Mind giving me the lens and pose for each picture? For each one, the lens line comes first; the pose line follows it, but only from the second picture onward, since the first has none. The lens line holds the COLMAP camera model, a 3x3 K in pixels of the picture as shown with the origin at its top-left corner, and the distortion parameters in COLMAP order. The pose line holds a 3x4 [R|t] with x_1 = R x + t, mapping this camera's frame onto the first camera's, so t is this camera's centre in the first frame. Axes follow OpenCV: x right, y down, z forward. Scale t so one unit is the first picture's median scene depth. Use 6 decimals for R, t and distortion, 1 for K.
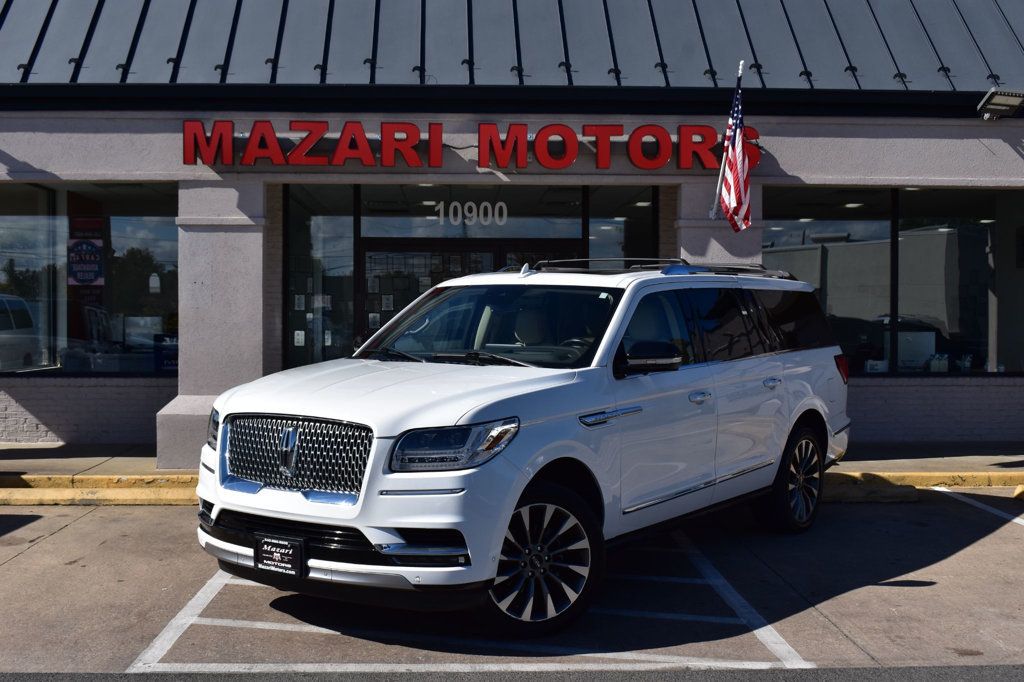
lens RADIAL K [[1281.9, 0, 509.9], [0, 1281.9, 343.6], [0, 0, 1]] dist [-0.042751, 0.000000]
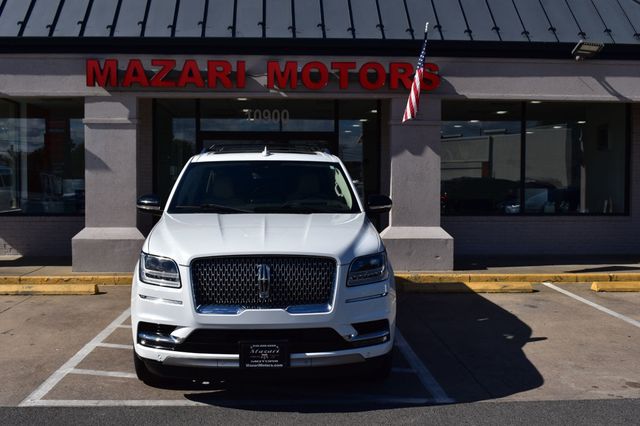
lens RADIAL K [[749.1, 0, 320.6], [0, 749.1, 212.5], [0, 0, 1]] dist [-0.056034, 0.000000]
pose [[0.999922, -0.000420, 0.012504, 0.030735], [0.000109, 0.999691, 0.024854, -0.002525], [-0.012511, -0.024851, 0.999613, 0.040388]]
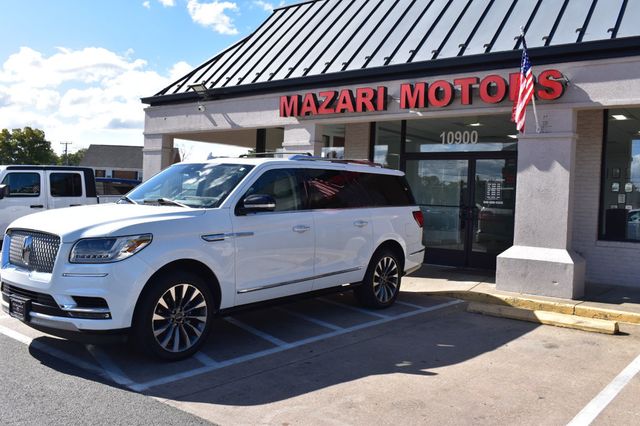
lens RADIAL K [[616.8, 0, 317.2], [0, 616.8, 209.0], [0, 0, 1]] dist [-0.062953, 0.000000]
pose [[0.750166, 0.036818, -0.660224, 0.449993], [-0.050915, 0.998701, -0.002157, 0.008890], [0.659287, 0.035233, 0.751066, 0.281819]]
